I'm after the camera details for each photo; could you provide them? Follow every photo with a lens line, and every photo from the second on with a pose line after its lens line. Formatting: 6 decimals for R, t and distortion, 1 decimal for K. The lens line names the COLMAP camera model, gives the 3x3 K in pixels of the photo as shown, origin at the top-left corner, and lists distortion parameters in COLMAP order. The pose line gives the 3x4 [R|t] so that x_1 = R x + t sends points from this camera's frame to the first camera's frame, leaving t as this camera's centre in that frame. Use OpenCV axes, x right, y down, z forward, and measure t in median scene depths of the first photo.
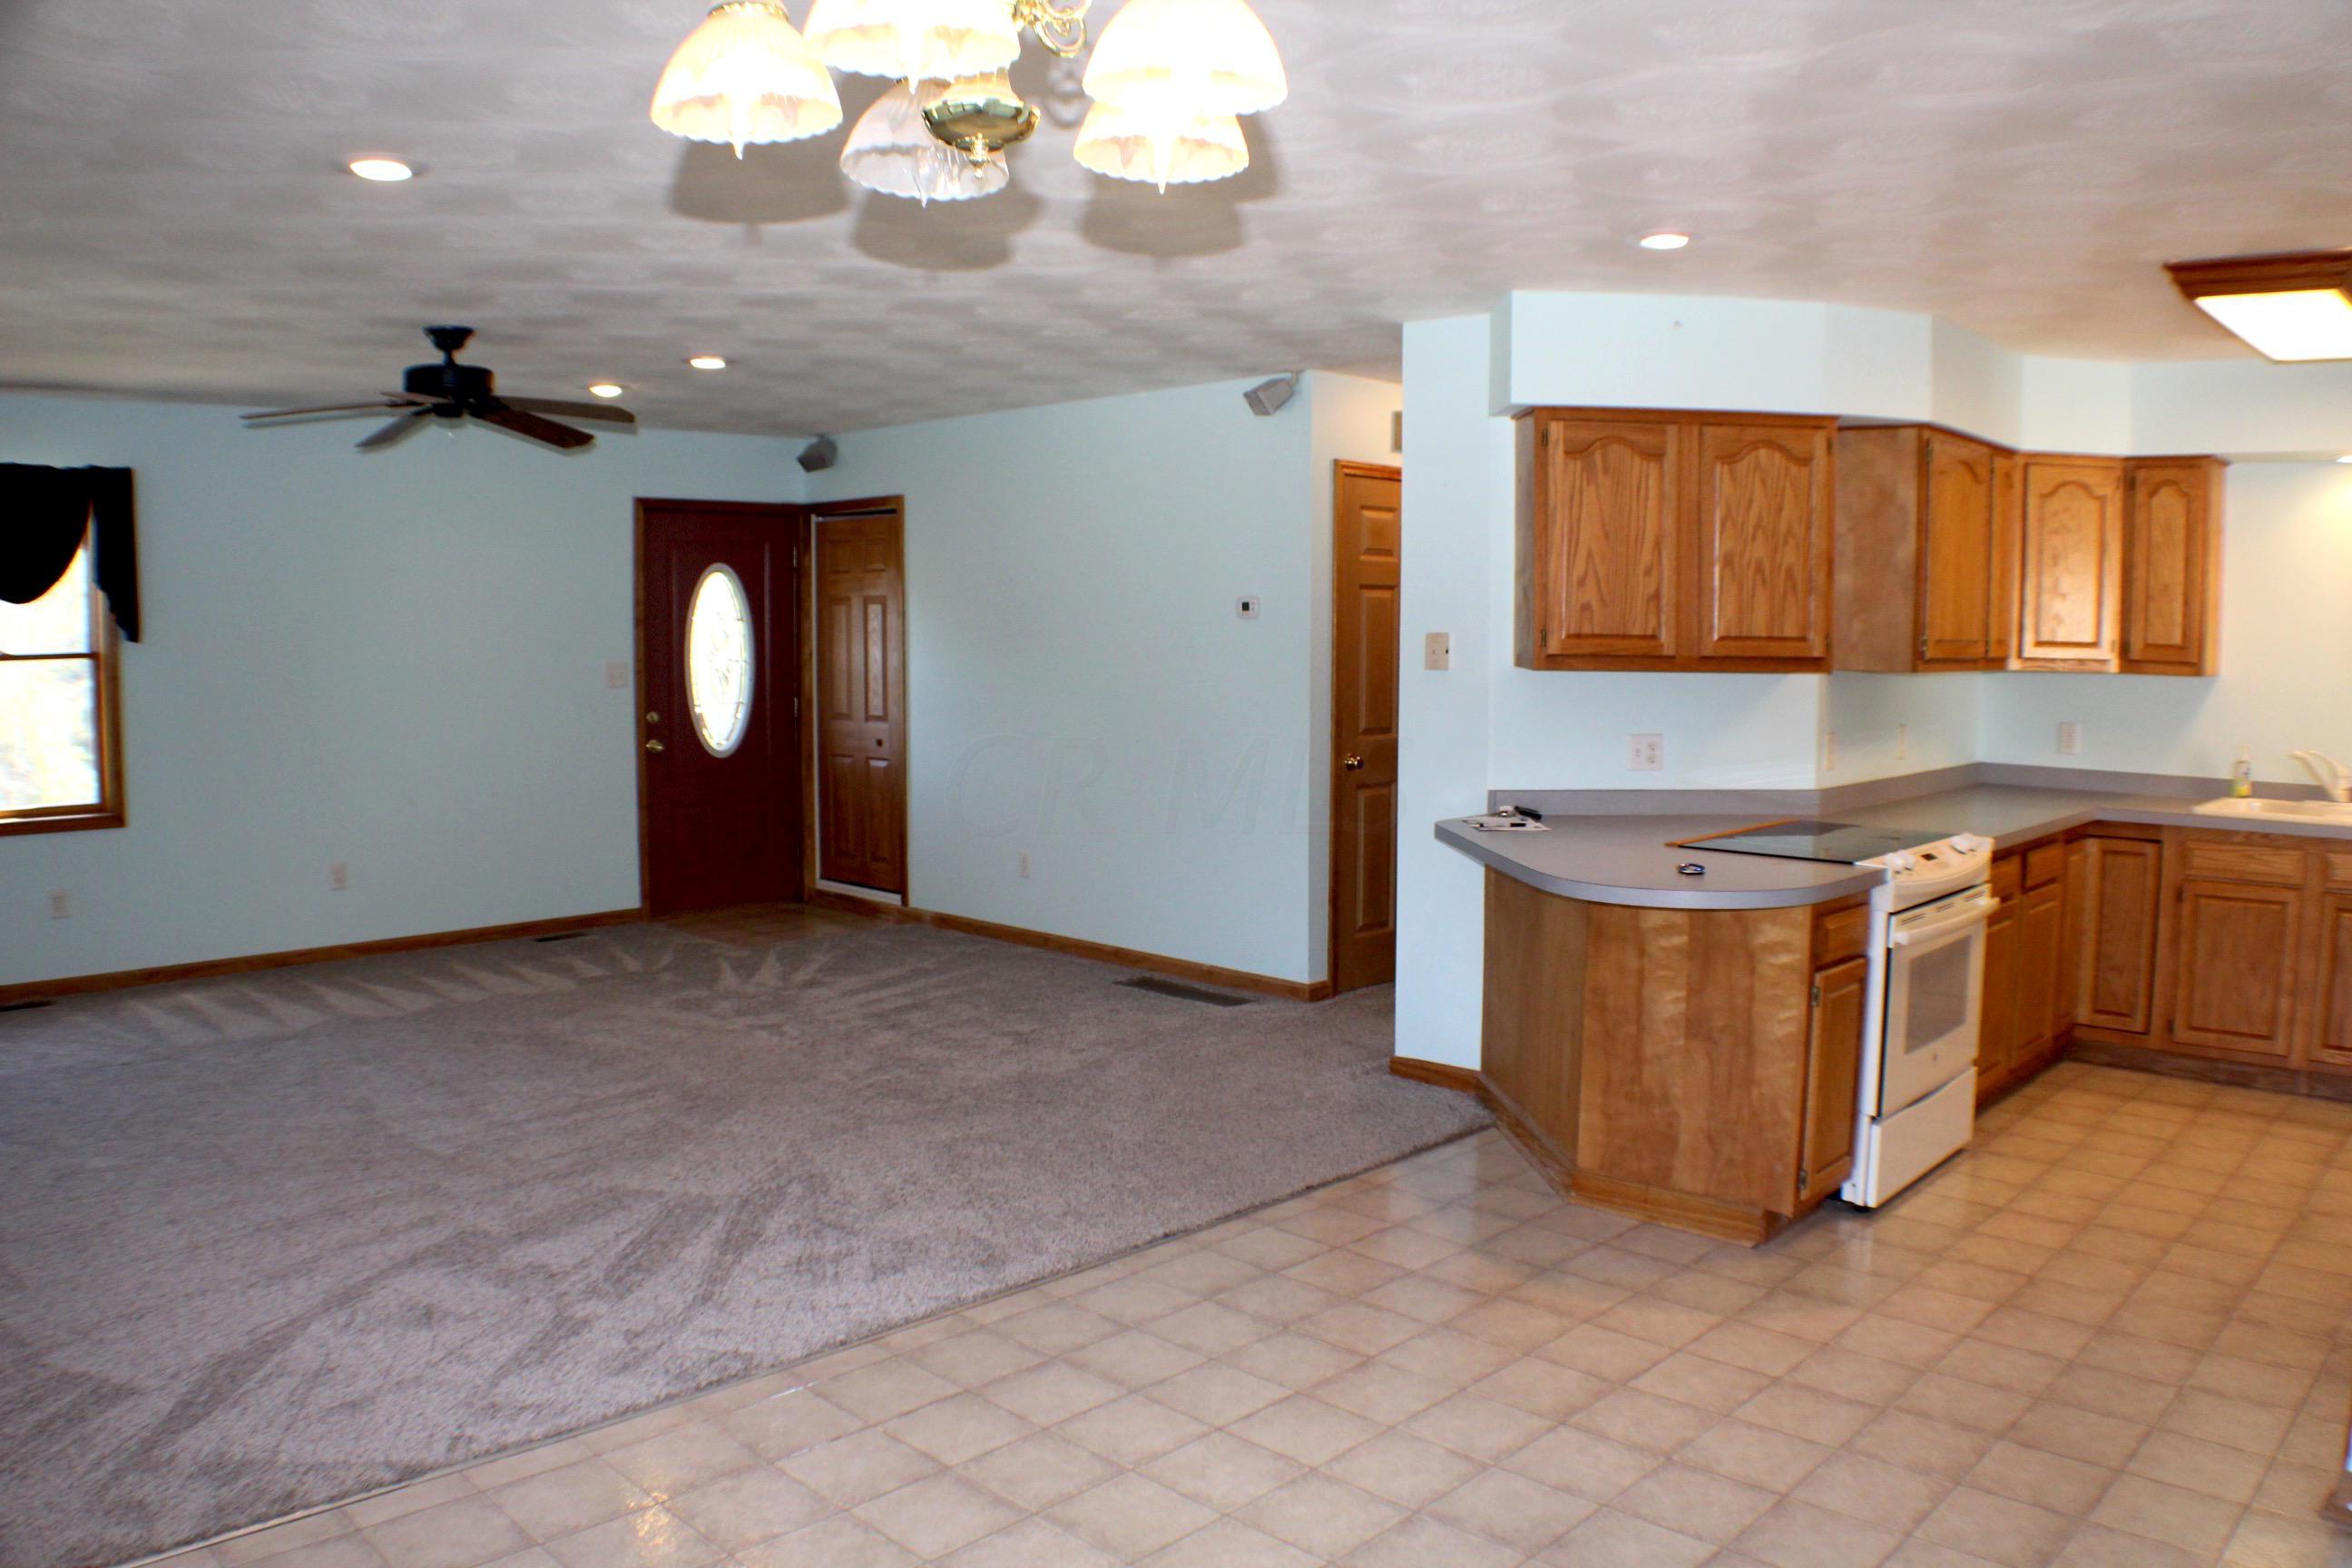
lens RADIAL K [[1777.7, 0, 1173.9], [0, 1777.7, 808.2], [0, 0, 1]] dist [-0.227346, 0.087499]
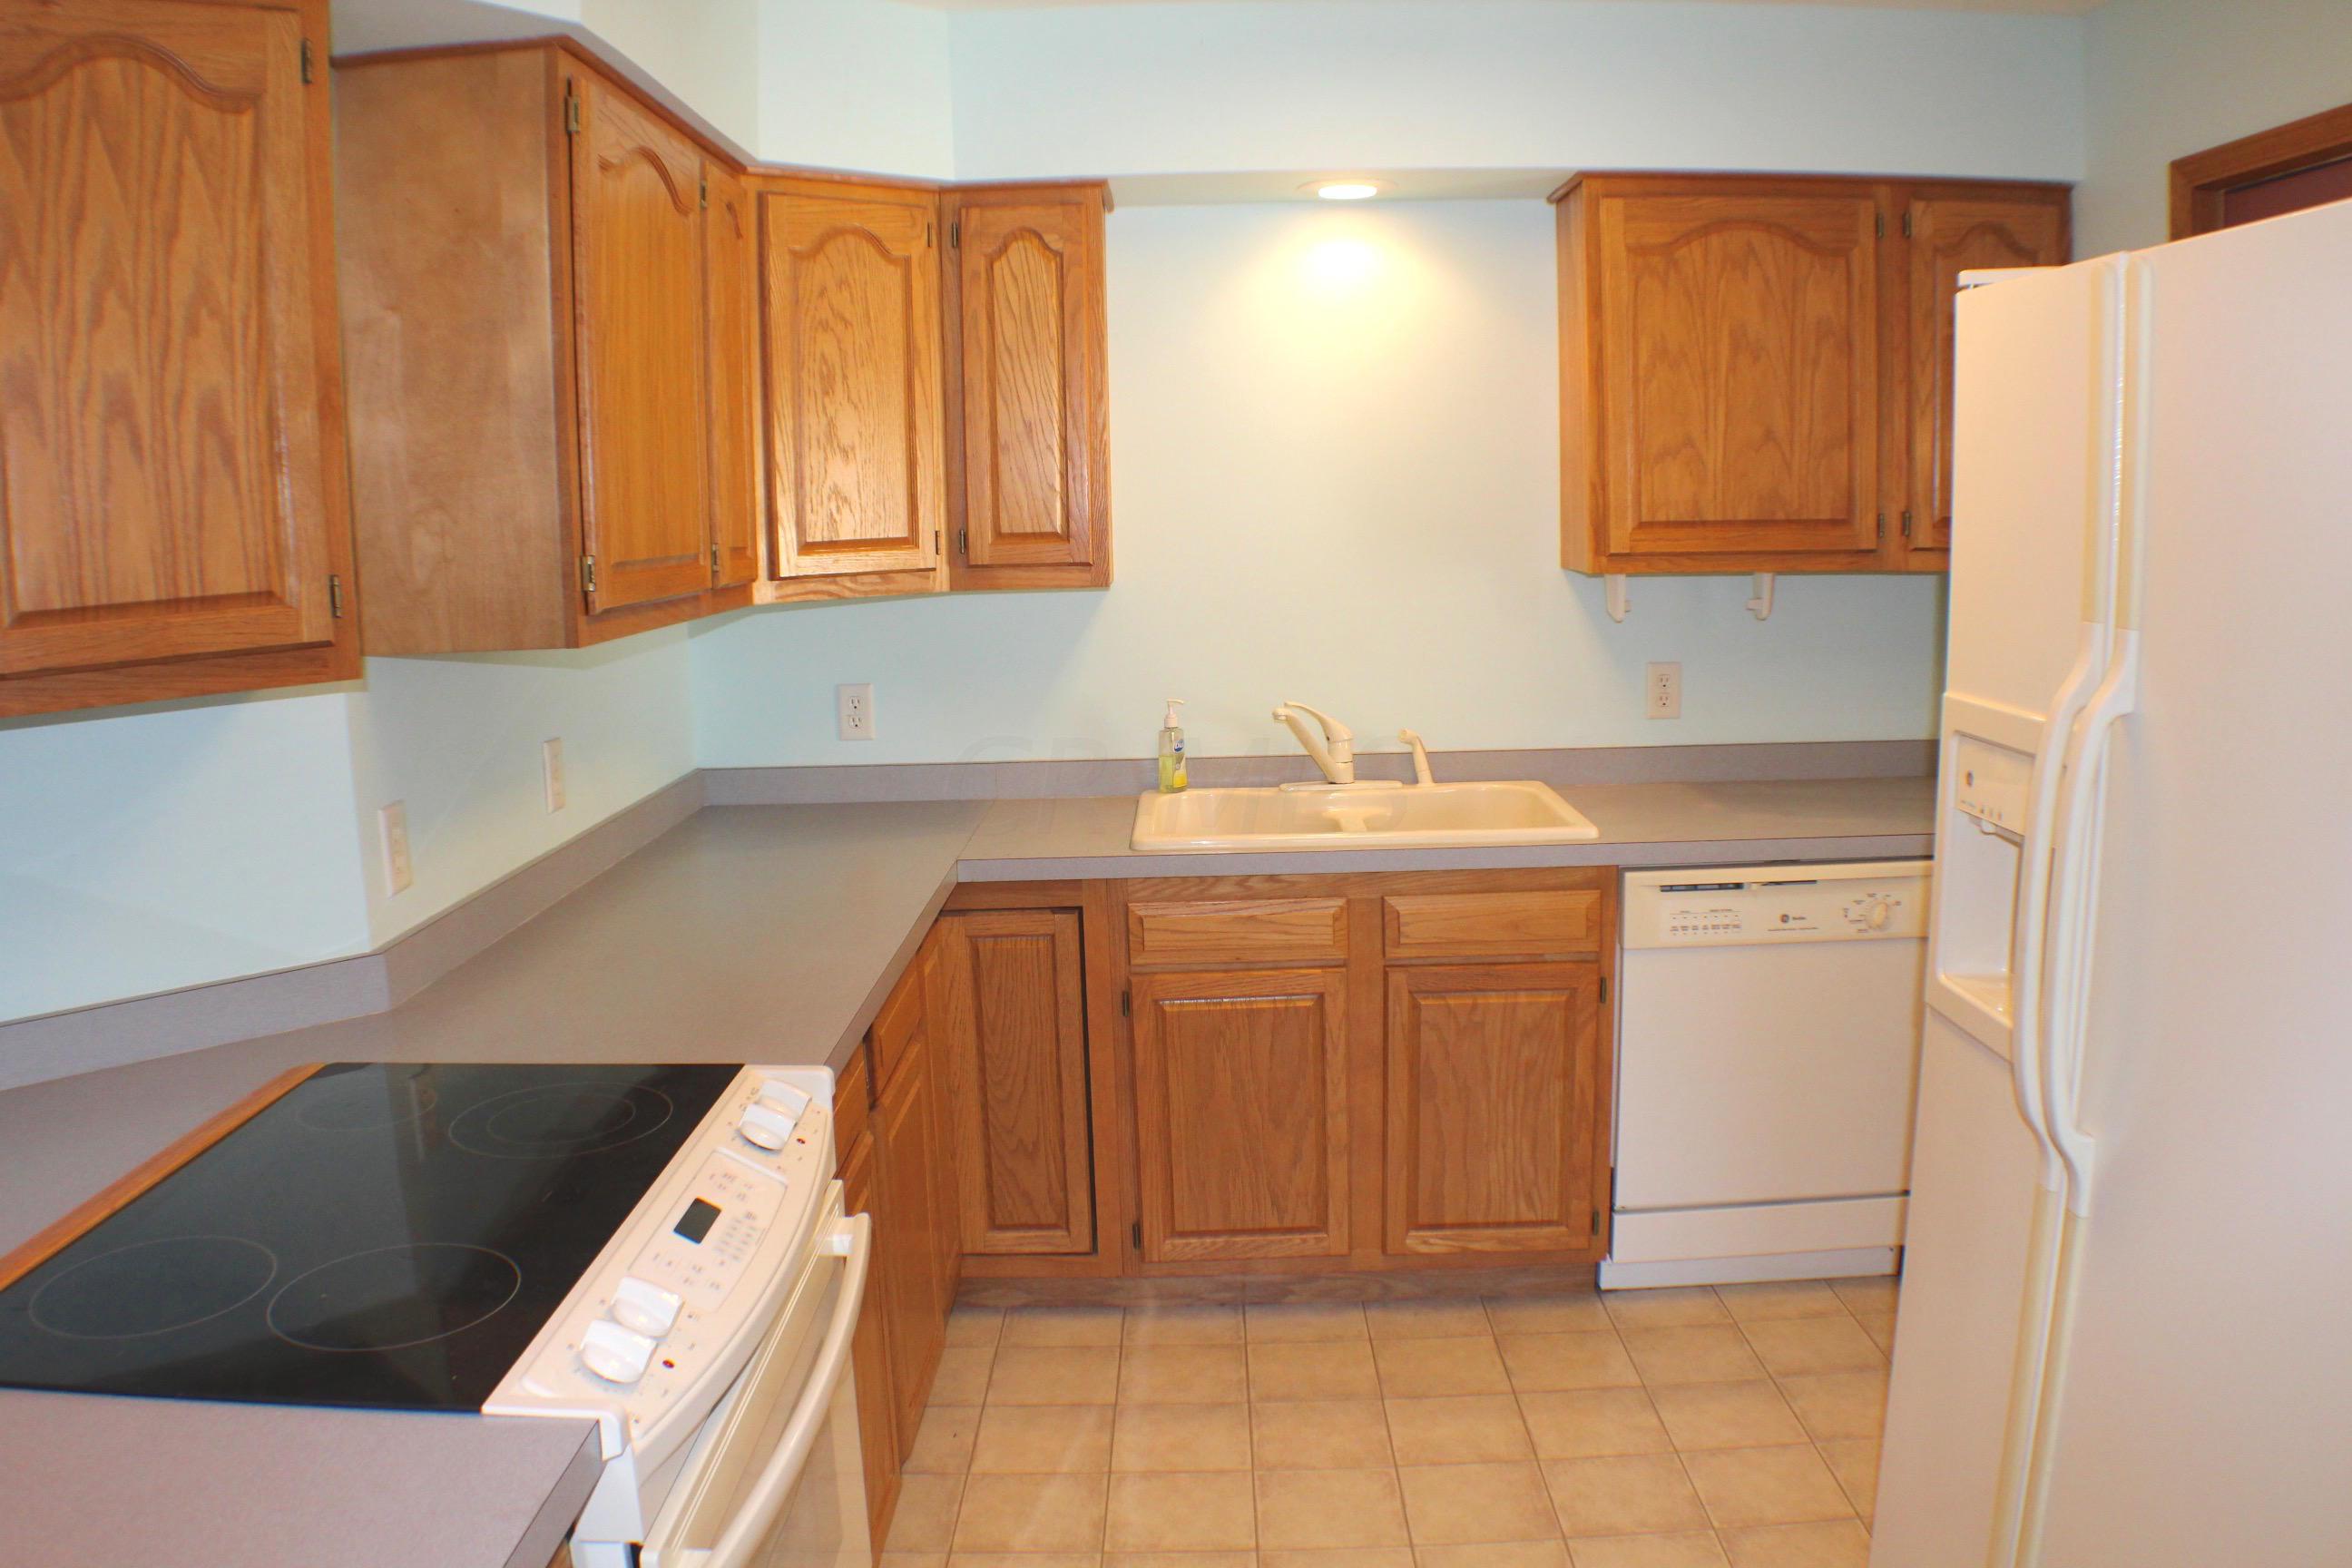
lens RADIAL K [[1777.7, 0, 1173.9], [0, 1777.7, 808.2], [0, 0, 1]] dist [-0.227346, 0.087499]
pose [[0.724628, -0.137633, 0.675256, 0.235391], [0.096952, 0.990468, 0.097840, -0.063275], [-0.682286, -0.005430, 0.731065, 0.555766]]
